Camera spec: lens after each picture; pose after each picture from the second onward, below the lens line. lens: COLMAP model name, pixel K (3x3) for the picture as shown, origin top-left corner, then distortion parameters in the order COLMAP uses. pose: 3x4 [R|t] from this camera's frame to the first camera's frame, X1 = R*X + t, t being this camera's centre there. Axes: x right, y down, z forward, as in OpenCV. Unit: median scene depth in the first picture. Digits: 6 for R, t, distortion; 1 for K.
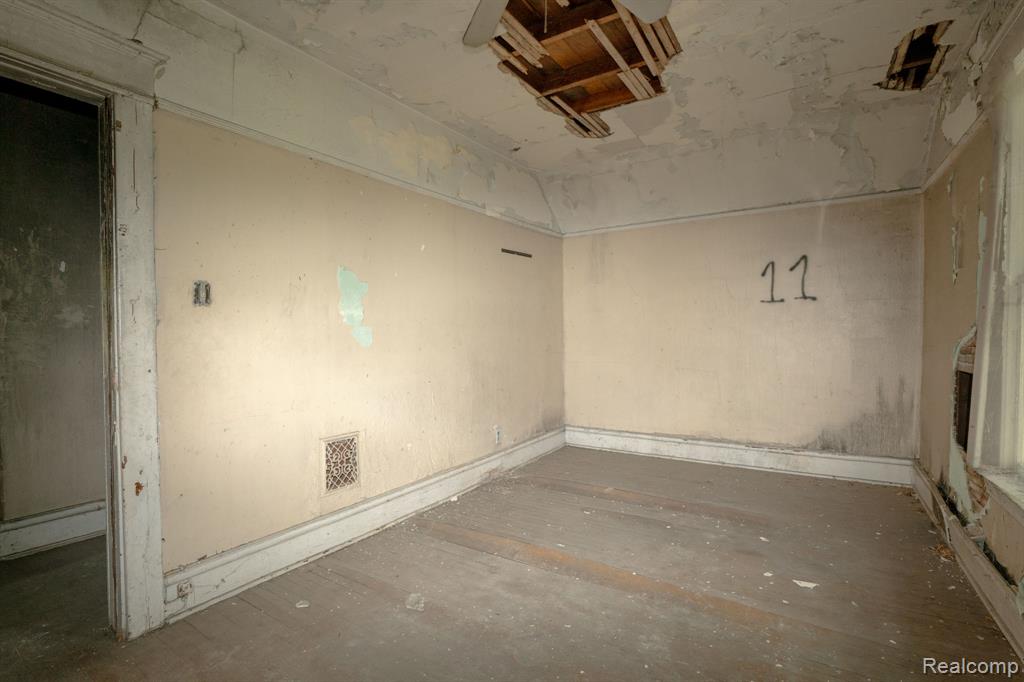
lens RADIAL K [[486.6, 0, 514.4], [0, 486.6, 343.3], [0, 0, 1]] dist [-0.028828, 0.002671]
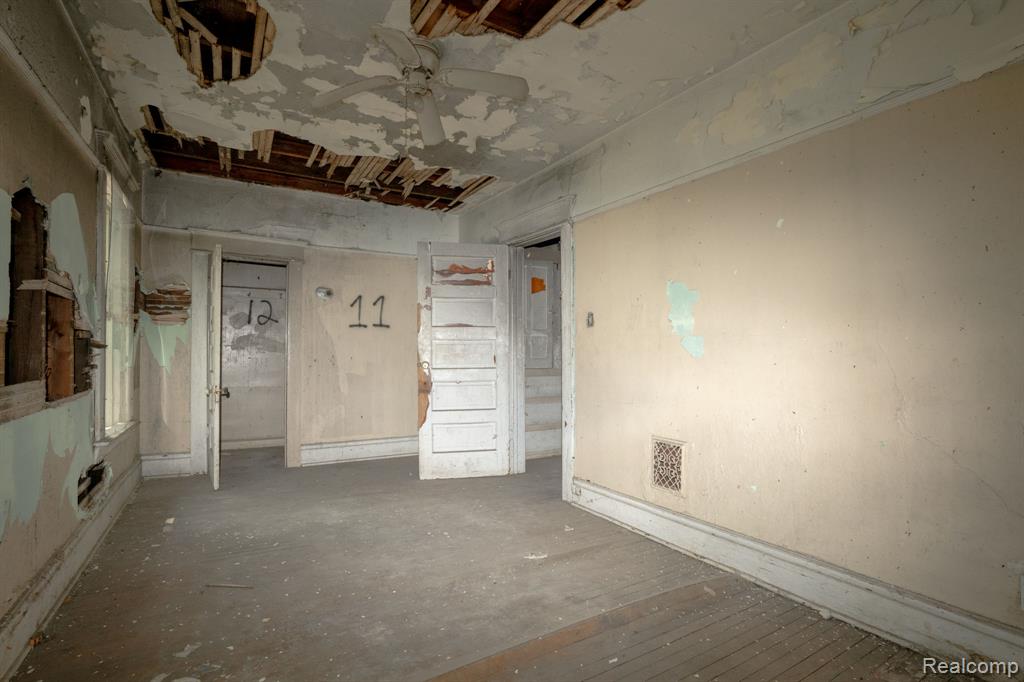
lens RADIAL K [[486.6, 0, 512.0], [0, 486.6, 341.0], [0, 0, 1]] dist [-0.028828, 0.002671]
pose [[-0.436912, -0.011710, -0.899428, 0.662685], [-0.017398, 0.999838, -0.004566, -0.013011], [0.899336, 0.013654, -0.437045, 1.017537]]
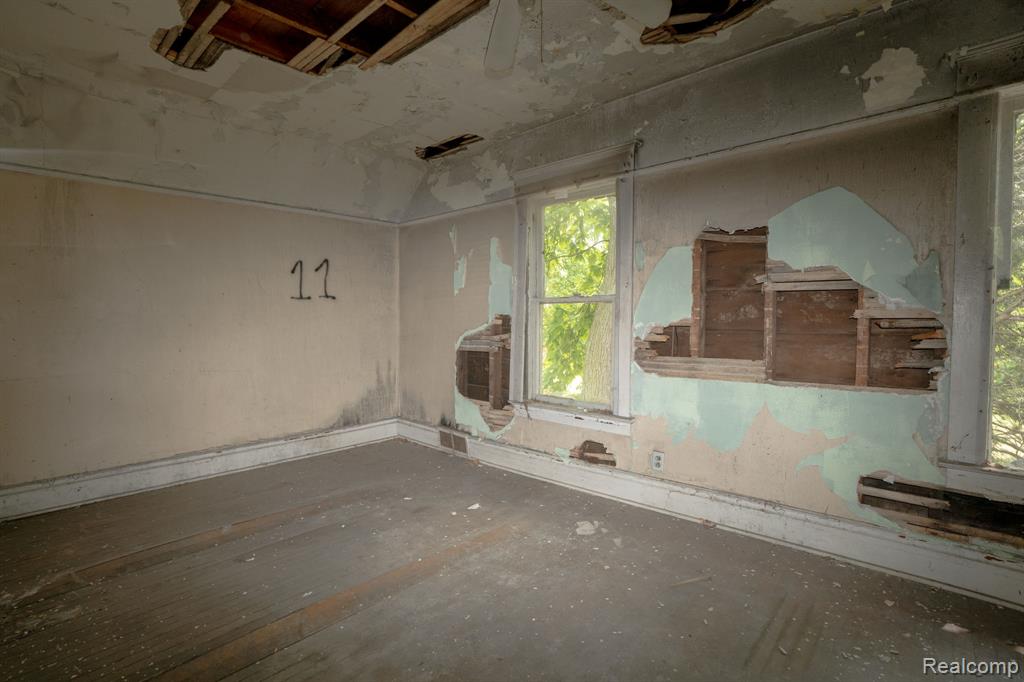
lens RADIAL K [[486.6, 0, 513.2], [0, 486.6, 339.5], [0, 0, 1]] dist [-0.028828, 0.002671]
pose [[0.167307, -0.033859, 0.985323, -0.549966], [0.022505, 0.999281, 0.030517, -0.022572], [-0.985648, 0.017069, 0.167949, 0.457491]]
